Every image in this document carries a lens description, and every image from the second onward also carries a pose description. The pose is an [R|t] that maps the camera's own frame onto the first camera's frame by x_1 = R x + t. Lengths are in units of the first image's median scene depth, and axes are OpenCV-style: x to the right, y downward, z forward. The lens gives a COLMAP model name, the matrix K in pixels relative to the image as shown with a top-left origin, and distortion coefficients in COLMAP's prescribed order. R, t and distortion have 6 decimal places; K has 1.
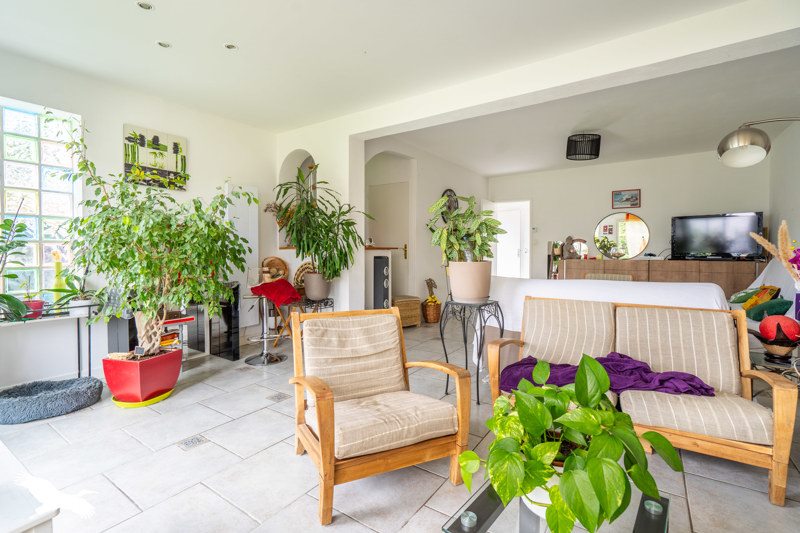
lens RADIAL K [[382.6, 0, 399.7], [0, 382.6, 264.4], [0, 0, 1]] dist [0.002209, 0.000122]
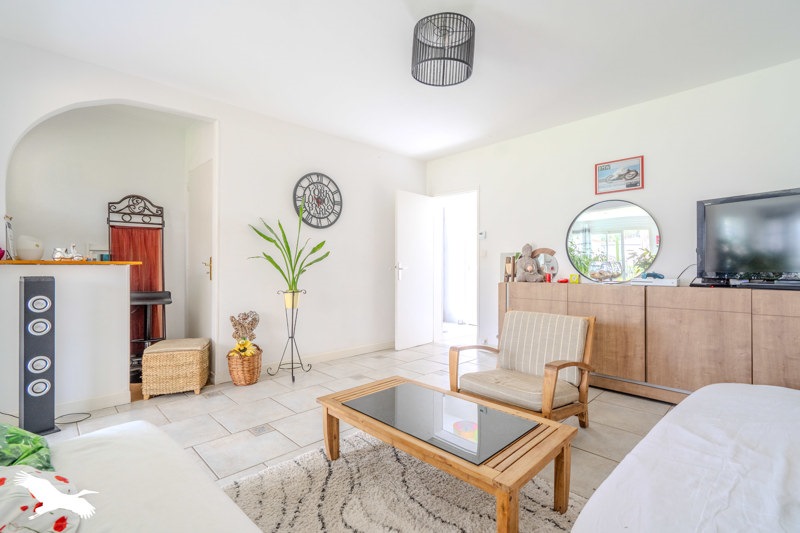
lens RADIAL K [[382.6, 0, 400.4], [0, 382.6, 268.0], [0, 0, 1]] dist [0.002209, 0.000122]
pose [[0.979798, 0.001137, -0.199984, 0.392613], [-0.008790, 0.999262, -0.037381, -0.011950], [0.199794, 0.038383, 0.979086, 0.393731]]
